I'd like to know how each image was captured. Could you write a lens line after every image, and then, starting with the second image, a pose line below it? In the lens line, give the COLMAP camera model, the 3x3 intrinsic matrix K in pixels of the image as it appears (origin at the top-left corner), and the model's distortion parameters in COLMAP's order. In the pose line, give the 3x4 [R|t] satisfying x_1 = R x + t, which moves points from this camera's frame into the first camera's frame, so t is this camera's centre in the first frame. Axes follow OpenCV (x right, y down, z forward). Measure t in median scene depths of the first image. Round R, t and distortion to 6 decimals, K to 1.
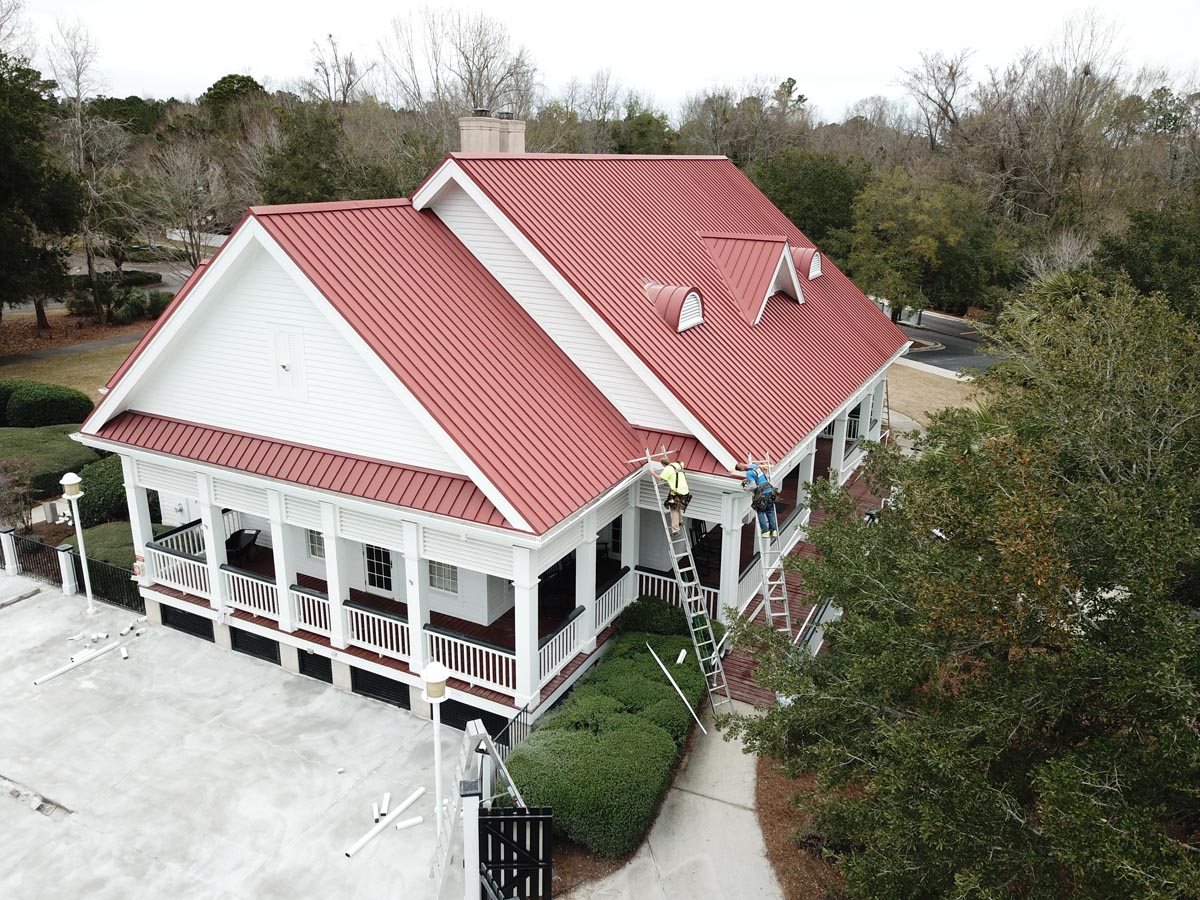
lens RADIAL K [[916.9, 0, 594.2], [0, 916.9, 453.1], [0, 0, 1]] dist [0.008767, 0.000760]
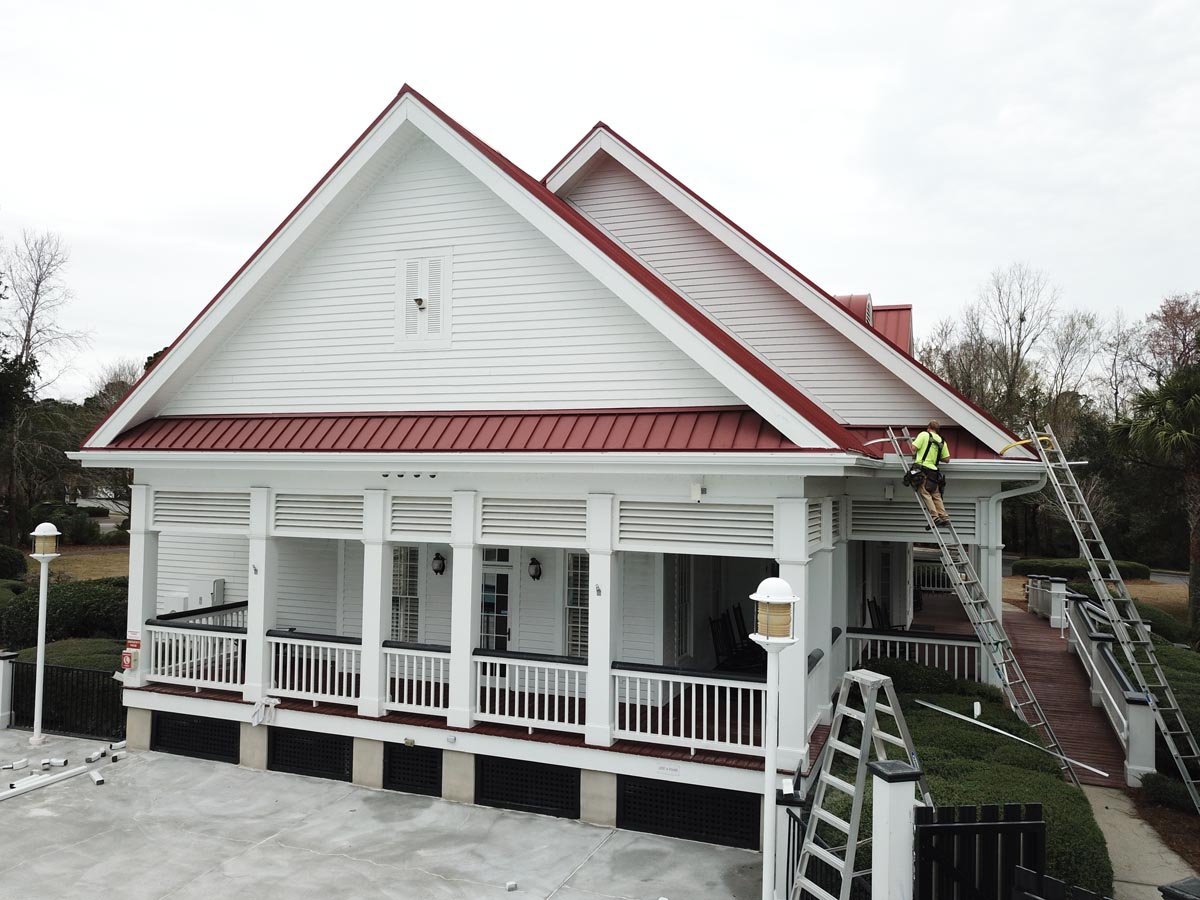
lens RADIAL K [[916.9, 0, 594.2], [0, 916.9, 453.1], [0, 0, 1]] dist [0.008767, 0.000760]
pose [[0.994154, 0.003529, 0.107915, -0.255085], [0.032938, 0.941912, -0.334242, 0.250695], [-0.102826, 0.335843, 0.936289, 0.307087]]
